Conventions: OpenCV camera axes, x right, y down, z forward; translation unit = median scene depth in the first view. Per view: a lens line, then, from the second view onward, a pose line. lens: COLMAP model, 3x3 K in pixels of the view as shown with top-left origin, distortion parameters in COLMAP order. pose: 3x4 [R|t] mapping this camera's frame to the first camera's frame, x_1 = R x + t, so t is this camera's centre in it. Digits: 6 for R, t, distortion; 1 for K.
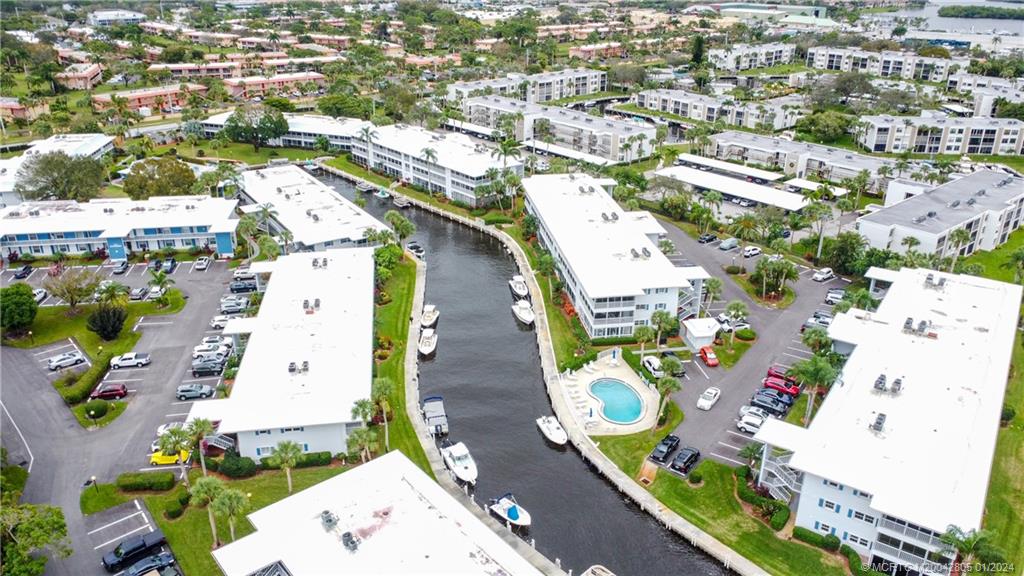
lens RADIAL K [[760.4, 0, 515.1], [0, 760.4, 288.3], [0, 0, 1]] dist [0.009863, -0.011676]
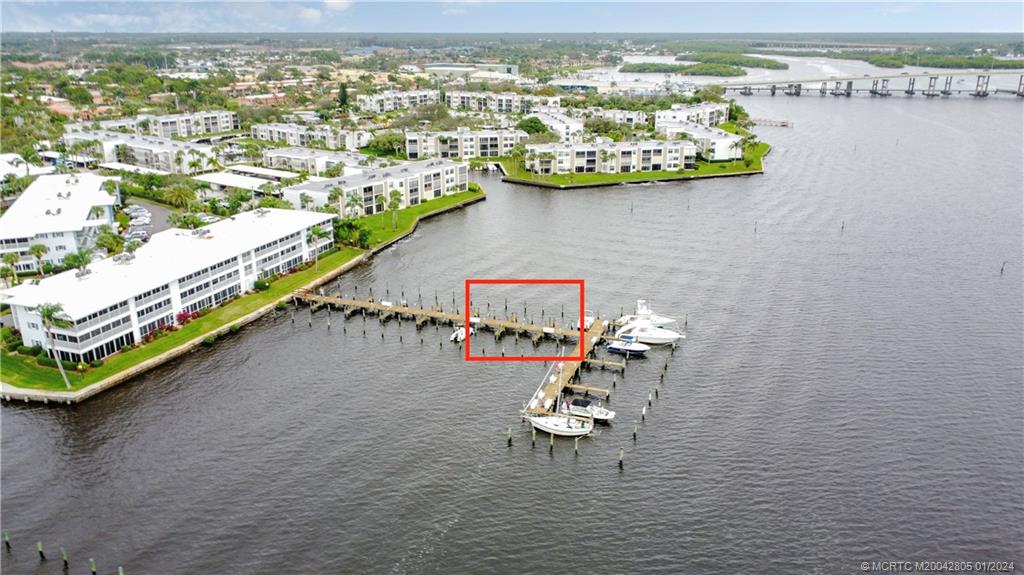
lens RADIAL K [[760.4, 0, 514.1], [0, 760.4, 288.8], [0, 0, 1]] dist [0.009863, -0.011676]
pose [[0.966944, -0.085244, 0.240320, 0.326325], [0.104945, 0.991984, -0.070386, 0.139952], [-0.232393, 0.093280, 0.968138, -0.229634]]
